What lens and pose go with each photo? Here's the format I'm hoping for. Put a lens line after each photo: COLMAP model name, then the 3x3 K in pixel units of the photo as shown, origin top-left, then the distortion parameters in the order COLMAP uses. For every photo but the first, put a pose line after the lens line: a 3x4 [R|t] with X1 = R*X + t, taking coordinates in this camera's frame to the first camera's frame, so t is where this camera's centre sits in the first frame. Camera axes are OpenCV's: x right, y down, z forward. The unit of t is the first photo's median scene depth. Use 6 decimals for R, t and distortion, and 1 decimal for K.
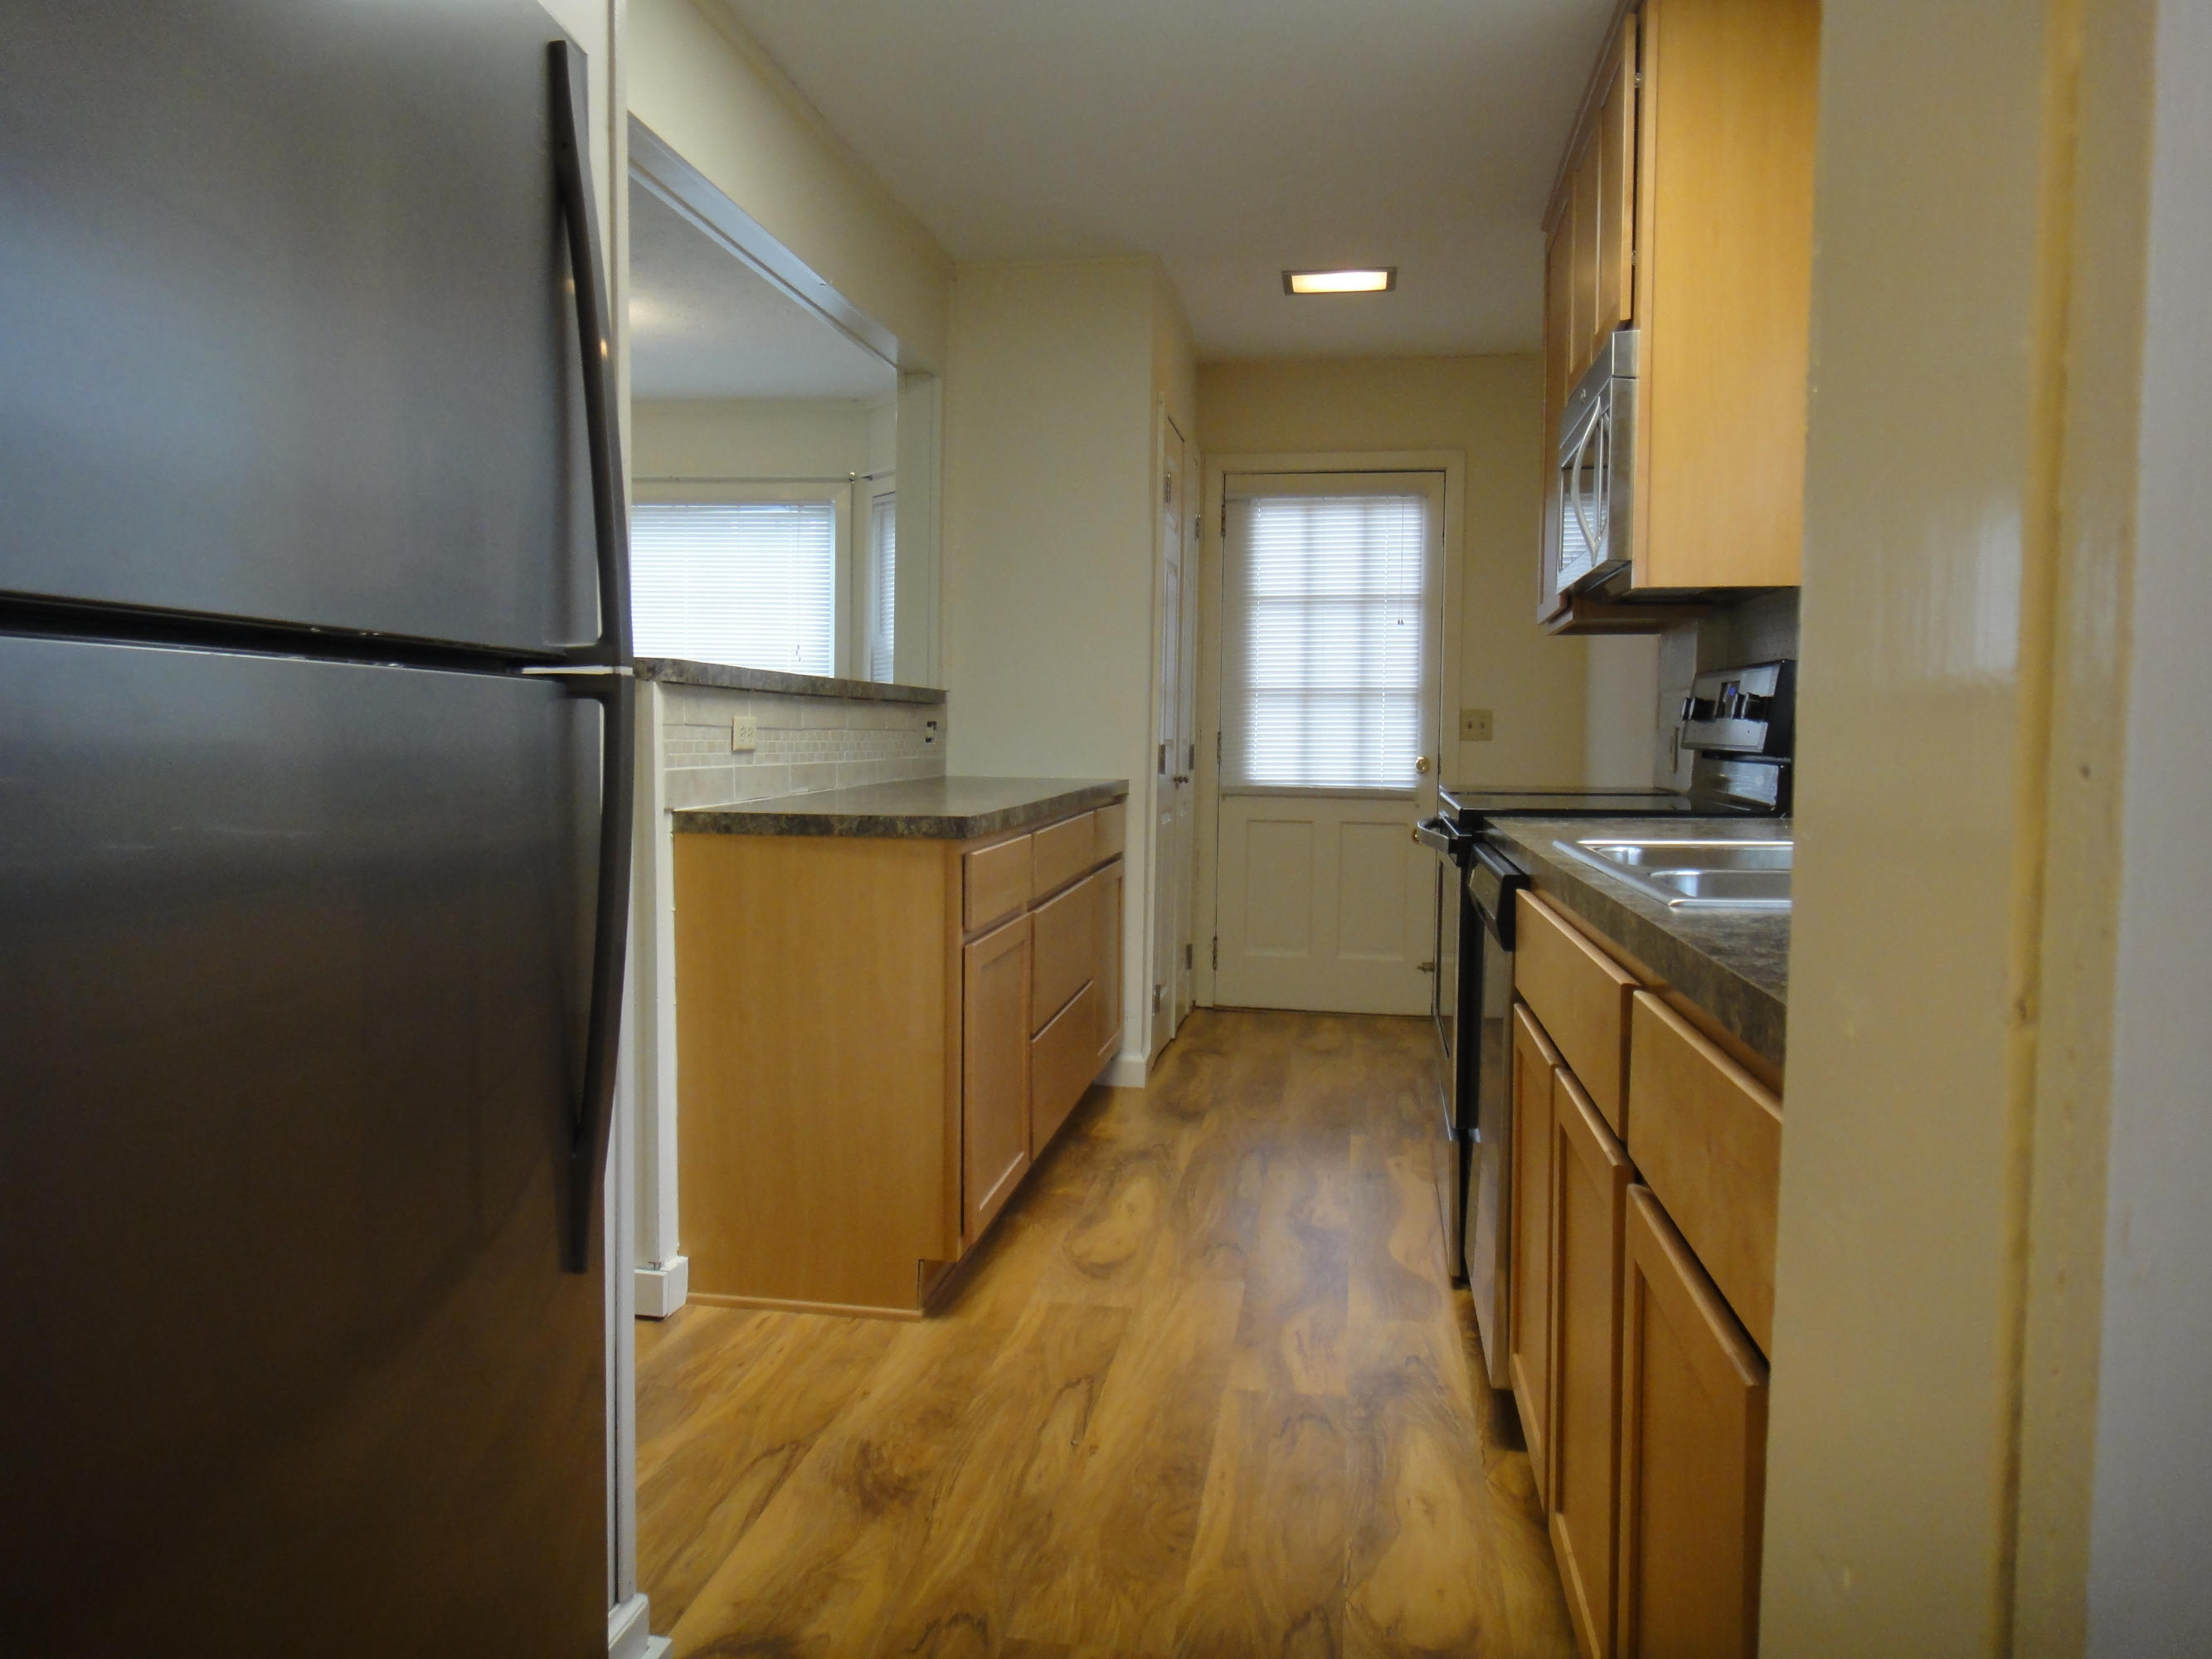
lens RADIAL K [[1517.0, 0, 1106.0], [0, 1517.0, 829.5], [0, 0, 1]] dist [-0.003295, -0.000957]
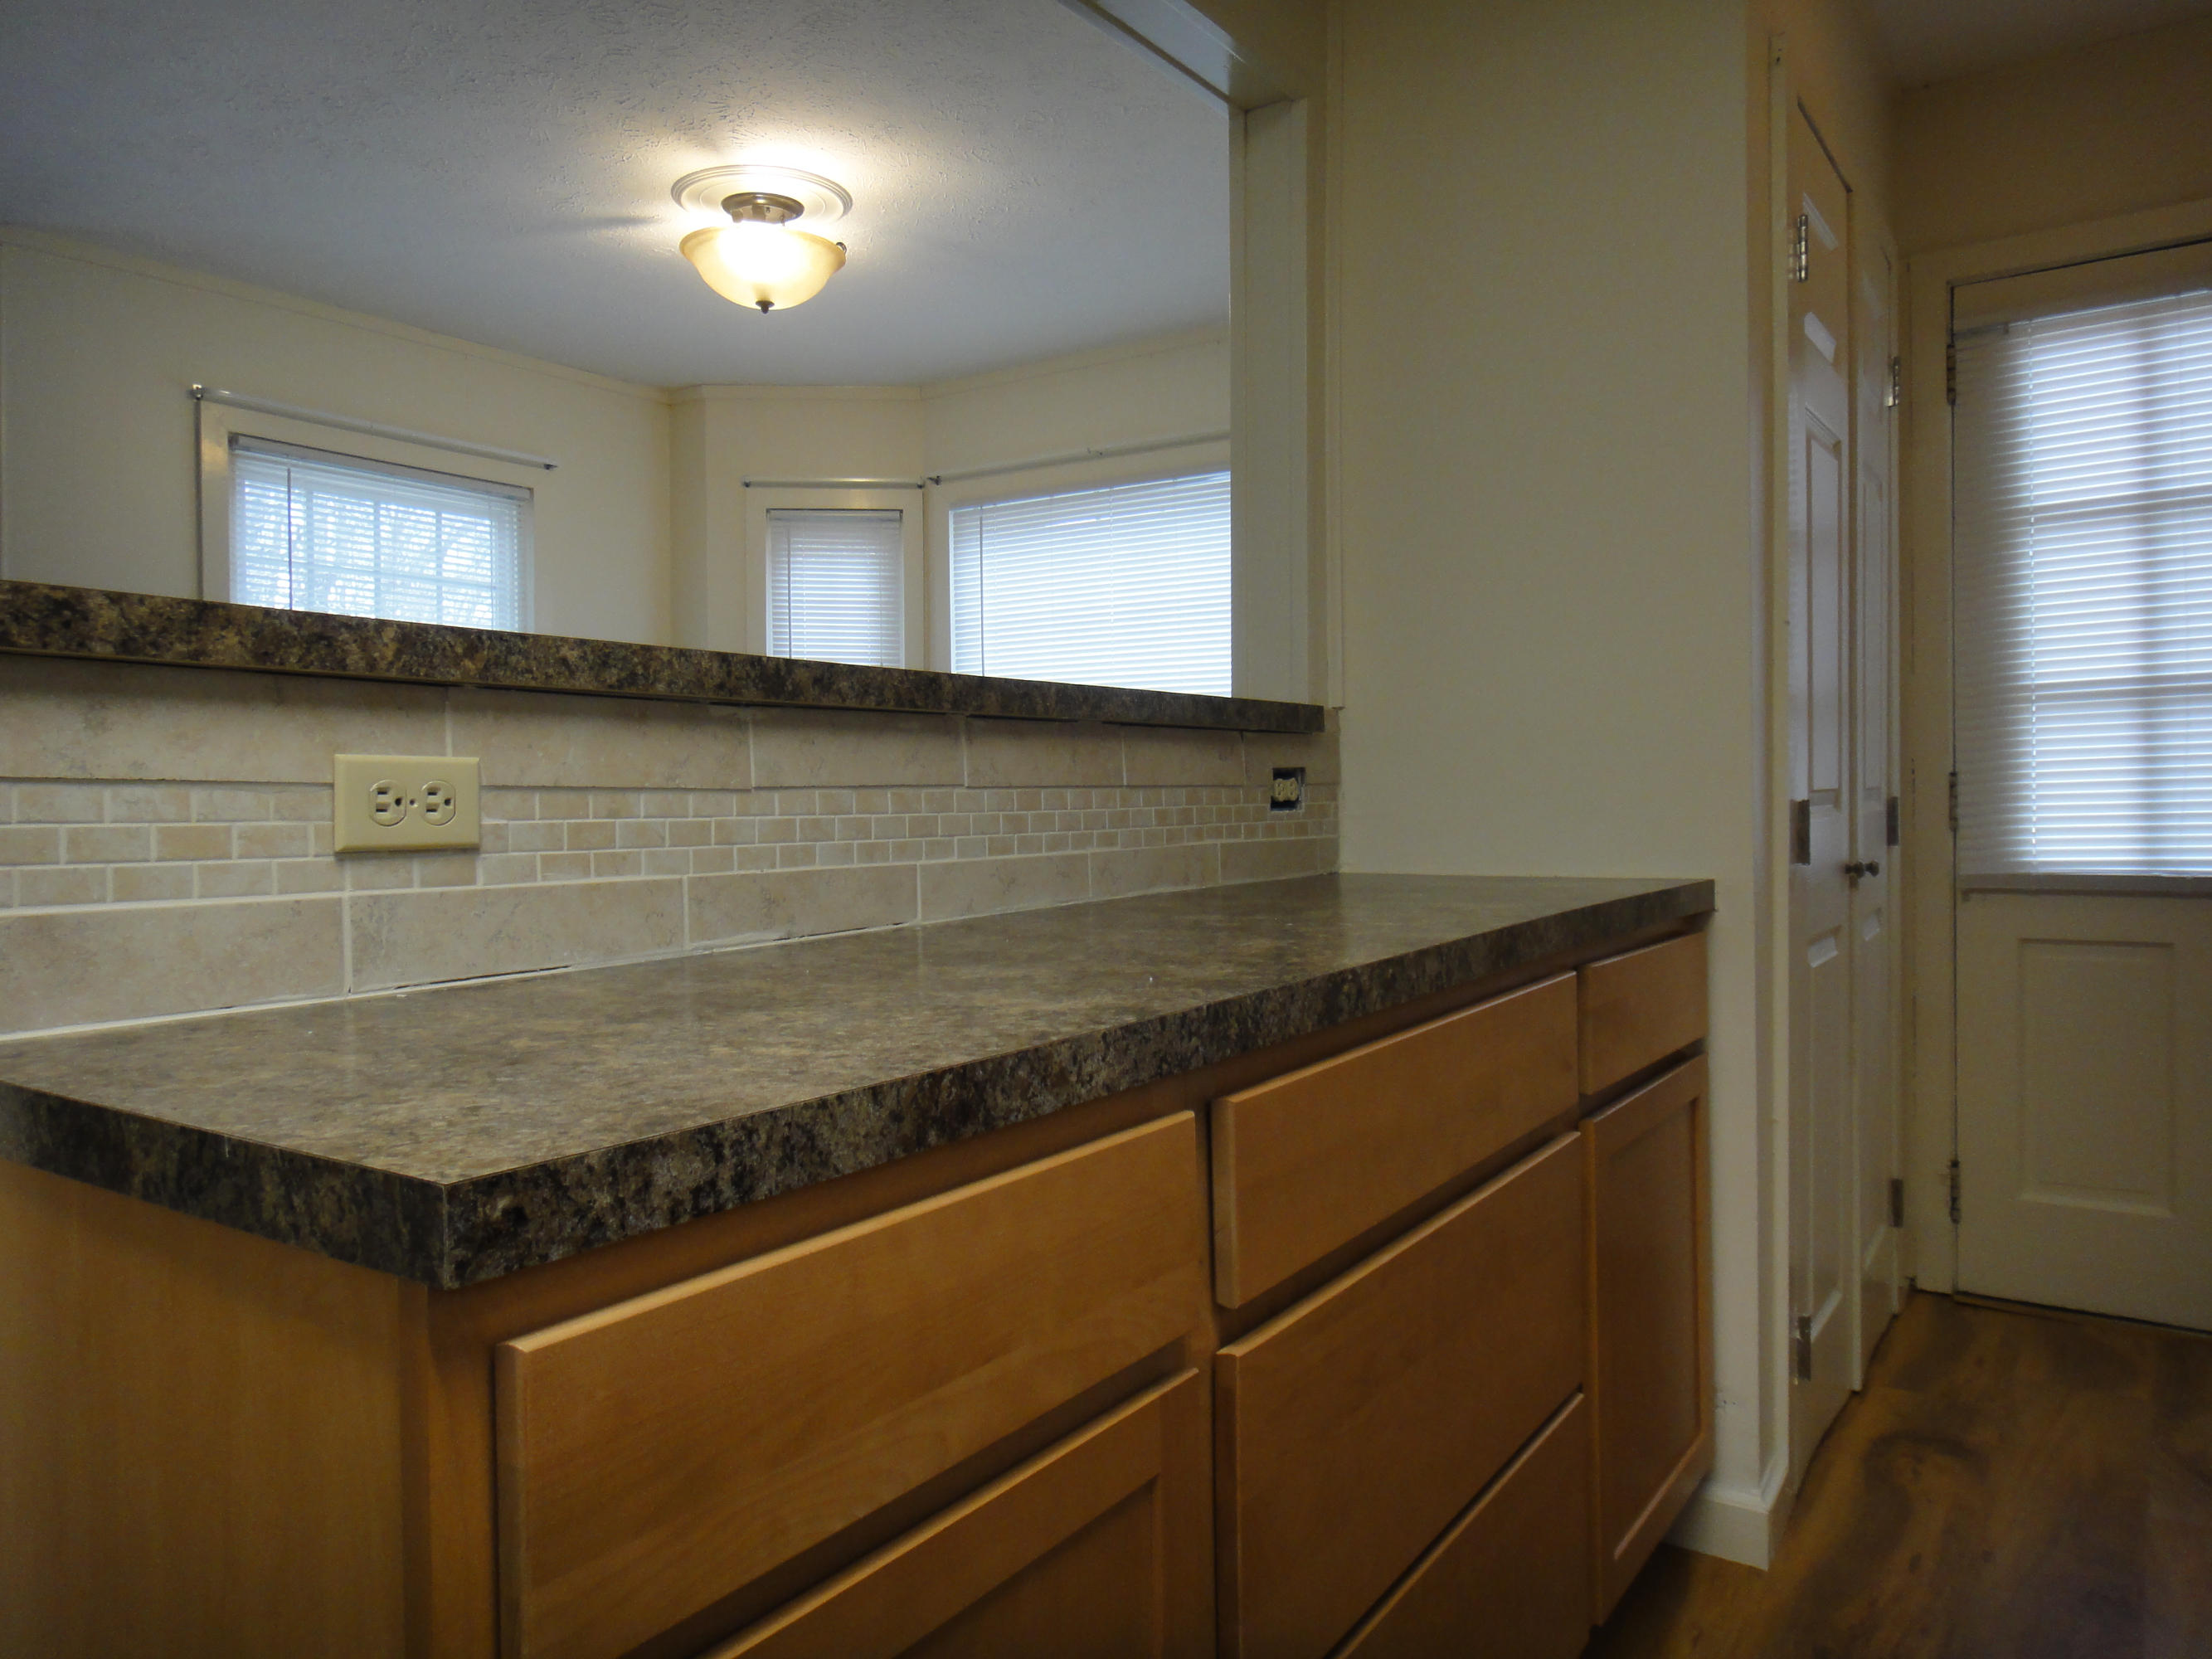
lens RADIAL K [[1590.9, 0, 1094.1], [0, 1590.9, 838.0], [0, 0, 1]] dist [0.001454, 0.007910]
pose [[0.907648, -0.019731, -0.419268, 0.044310], [0.003005, 0.999174, -0.040517, -0.025127], [0.419721, 0.035516, 0.906958, 0.464947]]
